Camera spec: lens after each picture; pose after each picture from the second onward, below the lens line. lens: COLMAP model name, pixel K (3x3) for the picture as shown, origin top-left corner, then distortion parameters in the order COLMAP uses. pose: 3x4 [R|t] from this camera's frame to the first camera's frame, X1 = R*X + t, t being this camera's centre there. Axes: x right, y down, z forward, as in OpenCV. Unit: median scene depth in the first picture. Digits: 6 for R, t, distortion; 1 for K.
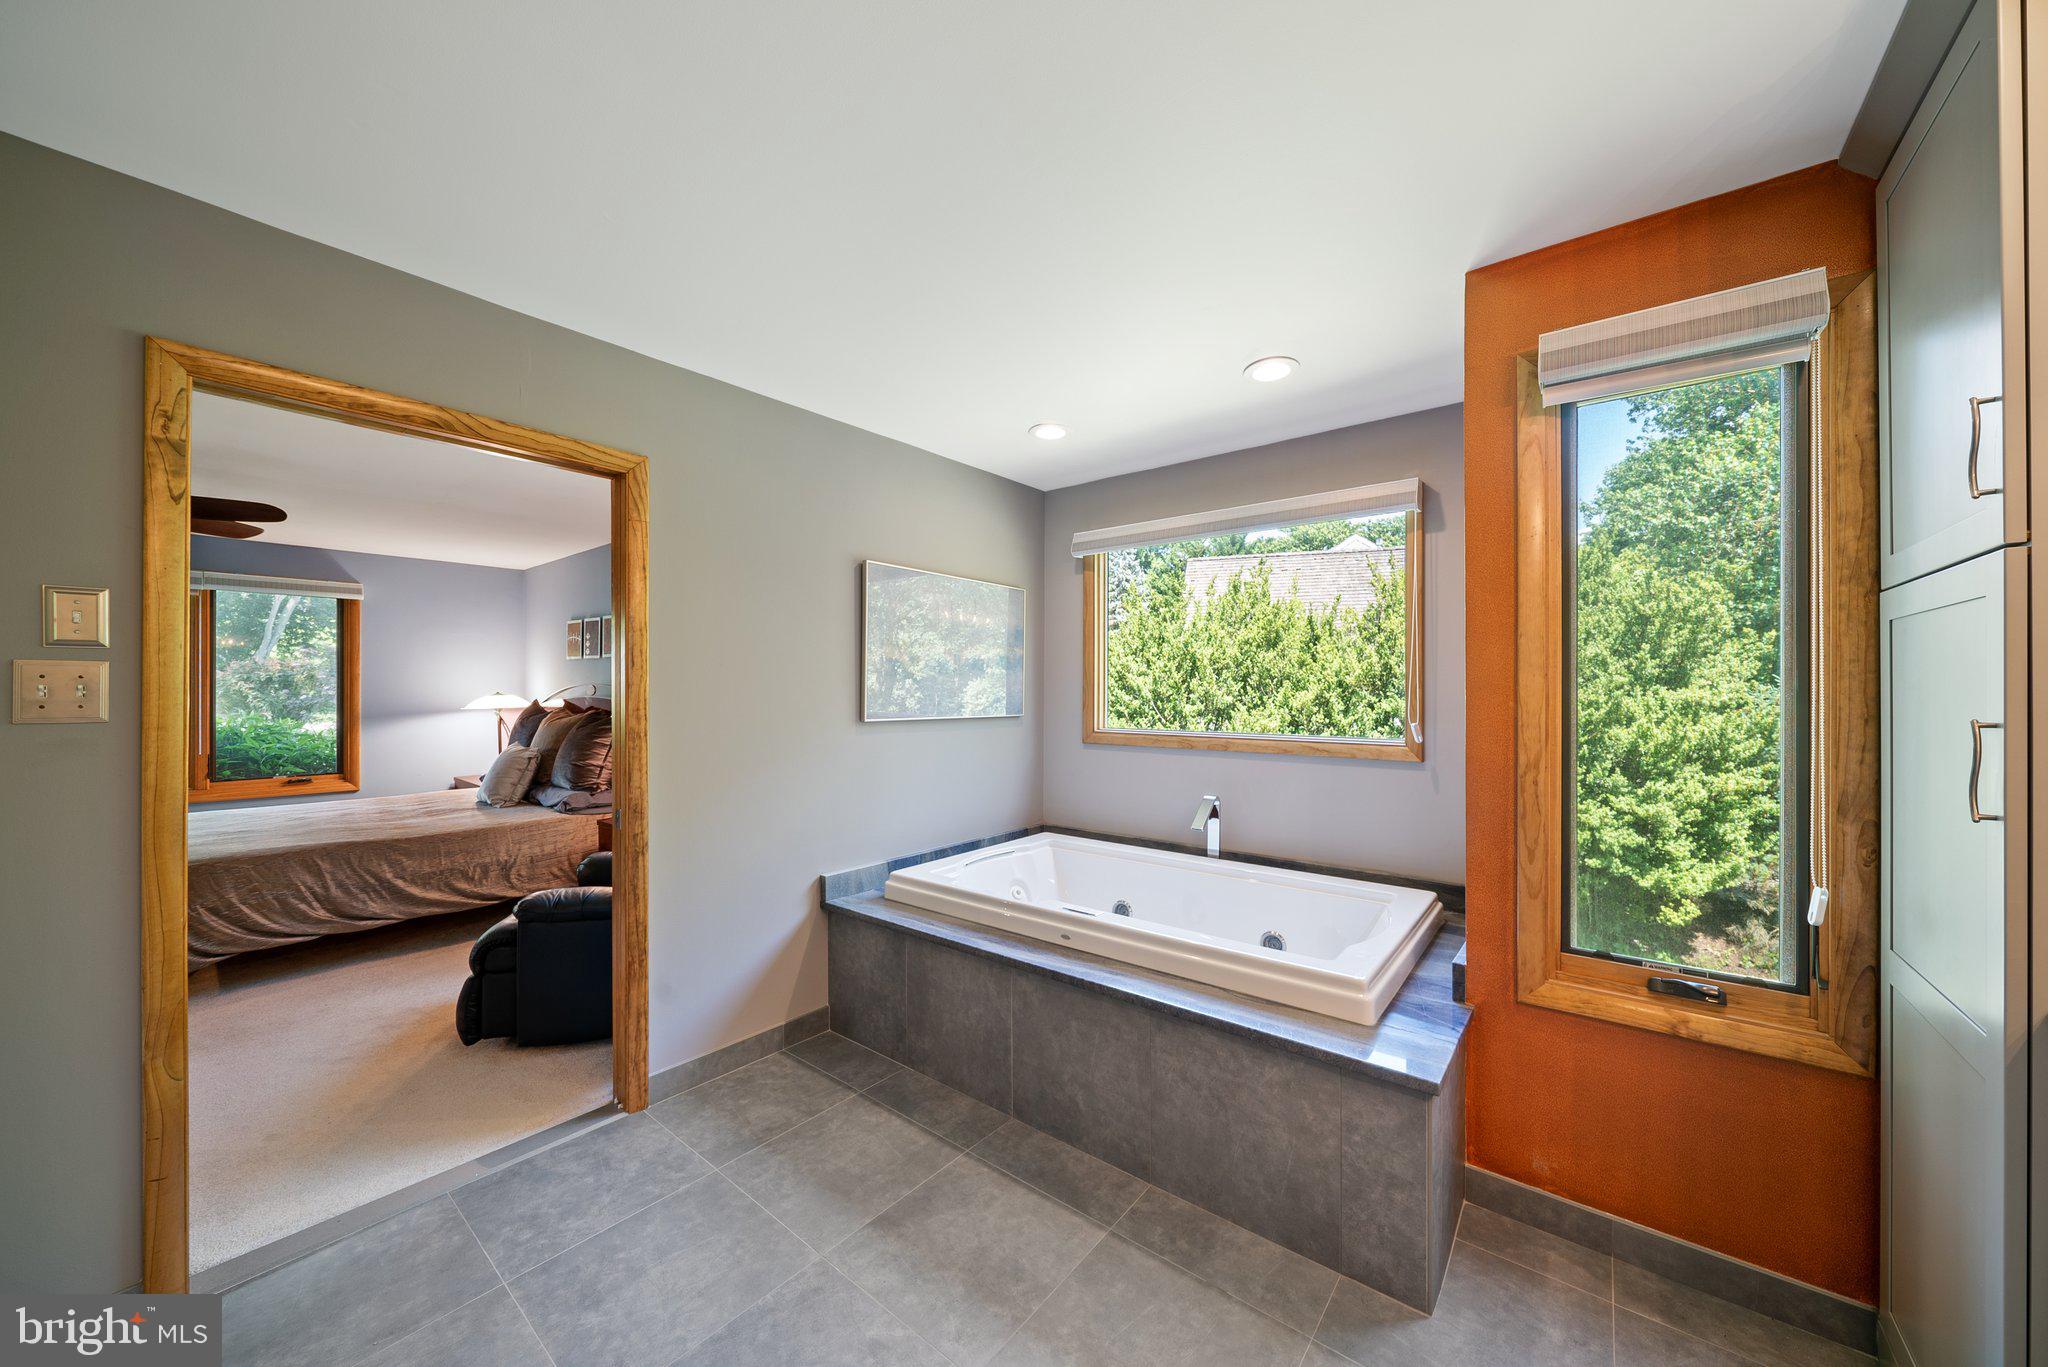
lens RADIAL K [[711.7, 0, 1032.1], [0, 711.7, 683.4], [0, 0, 1]] dist [-0.000904, -0.000107]
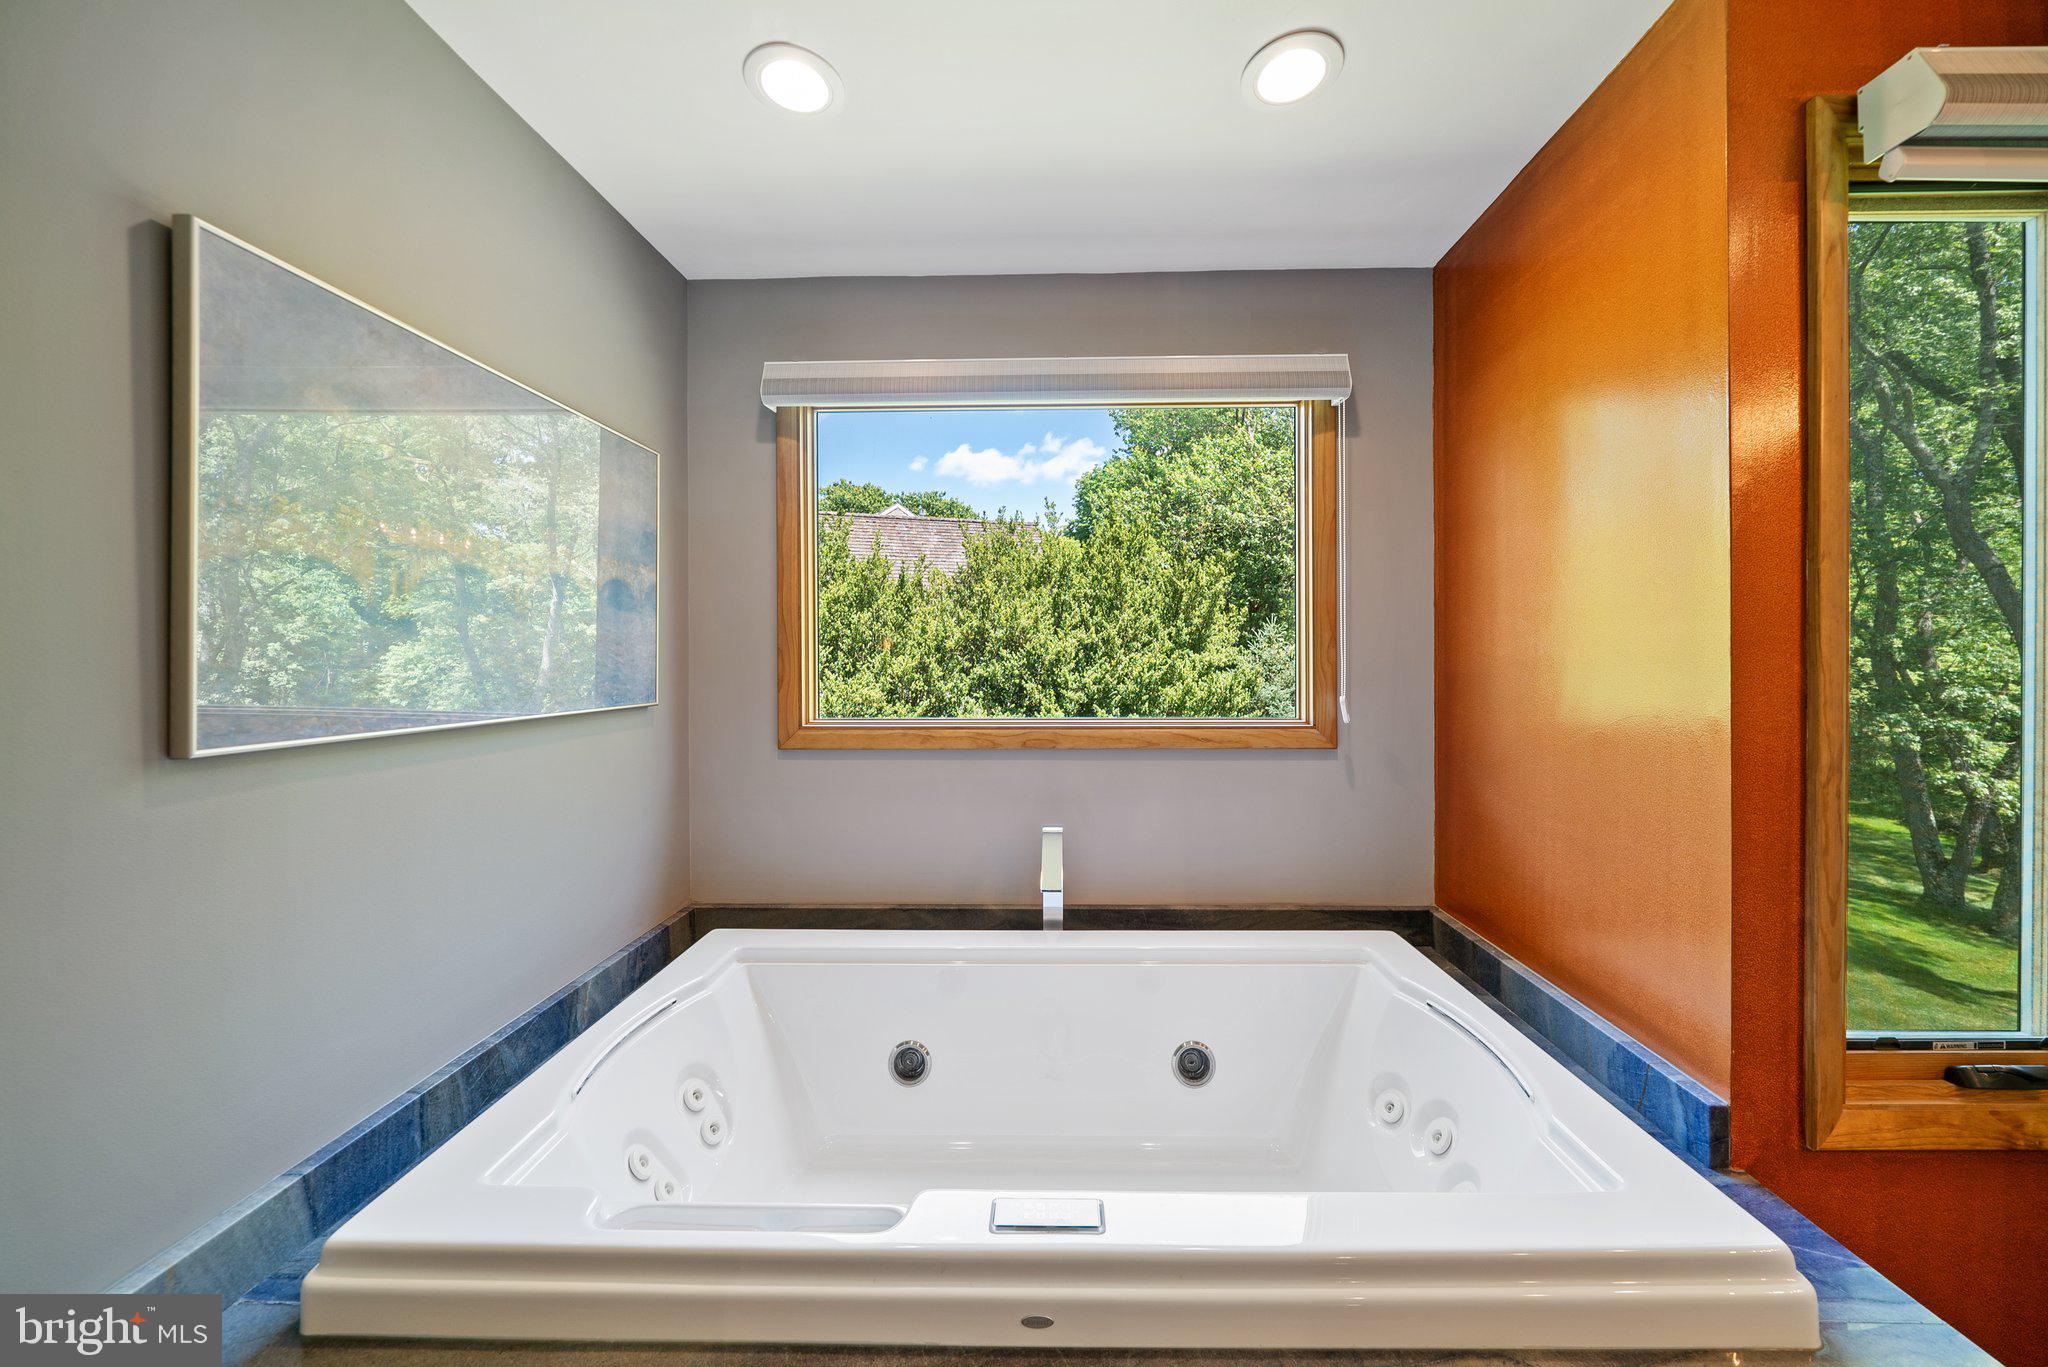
lens RADIAL K [[717.9, 0, 1030.6], [0, 717.9, 659.5], [0, 0, 1]] dist [-0.002632, -0.000203]
pose [[0.798335, -0.007707, 0.602165, -0.048139], [-0.000253, 0.999914, 0.013134, 0.003322], [-0.602214, -0.010638, 0.798264, 0.196976]]
